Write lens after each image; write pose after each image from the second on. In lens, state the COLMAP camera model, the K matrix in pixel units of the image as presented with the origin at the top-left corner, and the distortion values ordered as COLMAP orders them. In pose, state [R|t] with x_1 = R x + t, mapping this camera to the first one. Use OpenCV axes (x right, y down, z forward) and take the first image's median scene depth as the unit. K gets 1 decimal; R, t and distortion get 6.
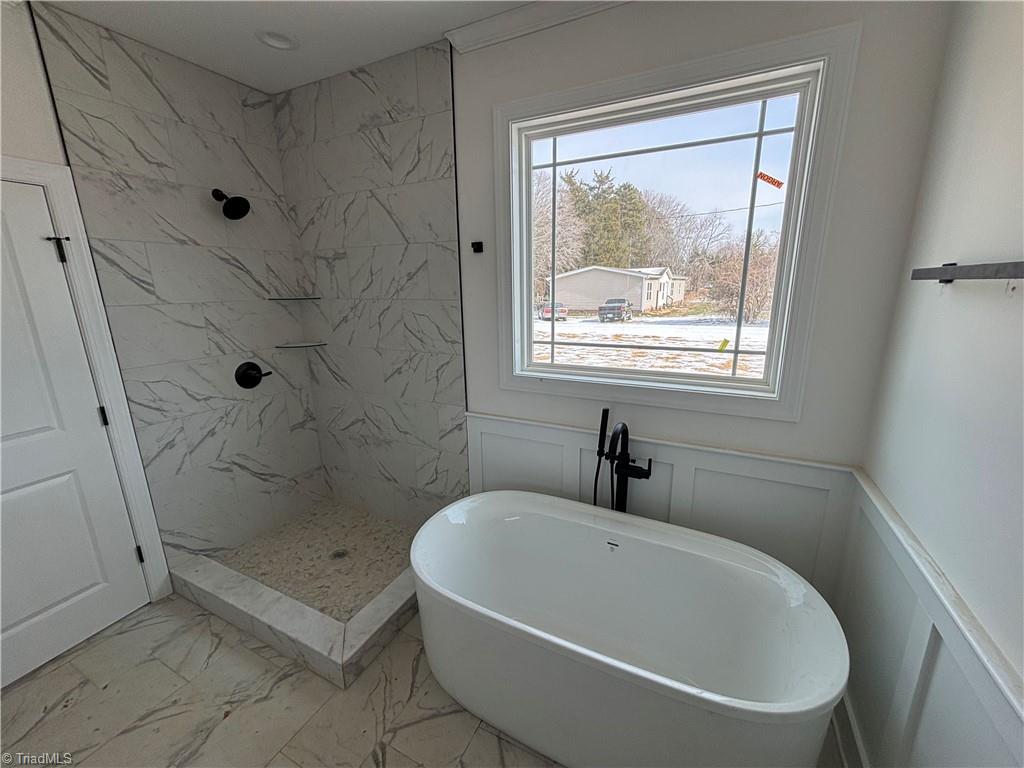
lens RADIAL K [[410.2, 0, 514.8], [0, 410.2, 385.8], [0, 0, 1]] dist [0.000603, -0.000476]
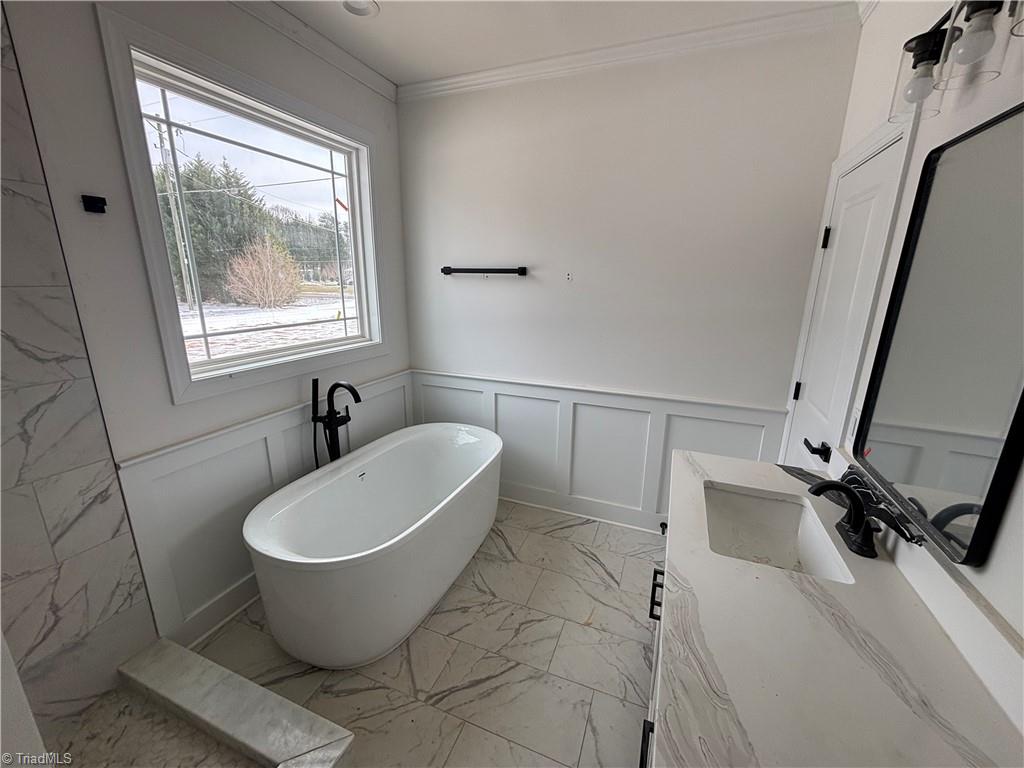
lens RADIAL K [[410.2, 0, 514.8], [0, 410.2, 385.8], [0, 0, 1]] dist [0.000603, -0.000476]
pose [[-0.078734, -0.241120, 0.967296, -0.931943], [0.230420, 0.939632, 0.252979, -0.085466], [-0.969901, 0.242803, -0.018422, 0.476941]]
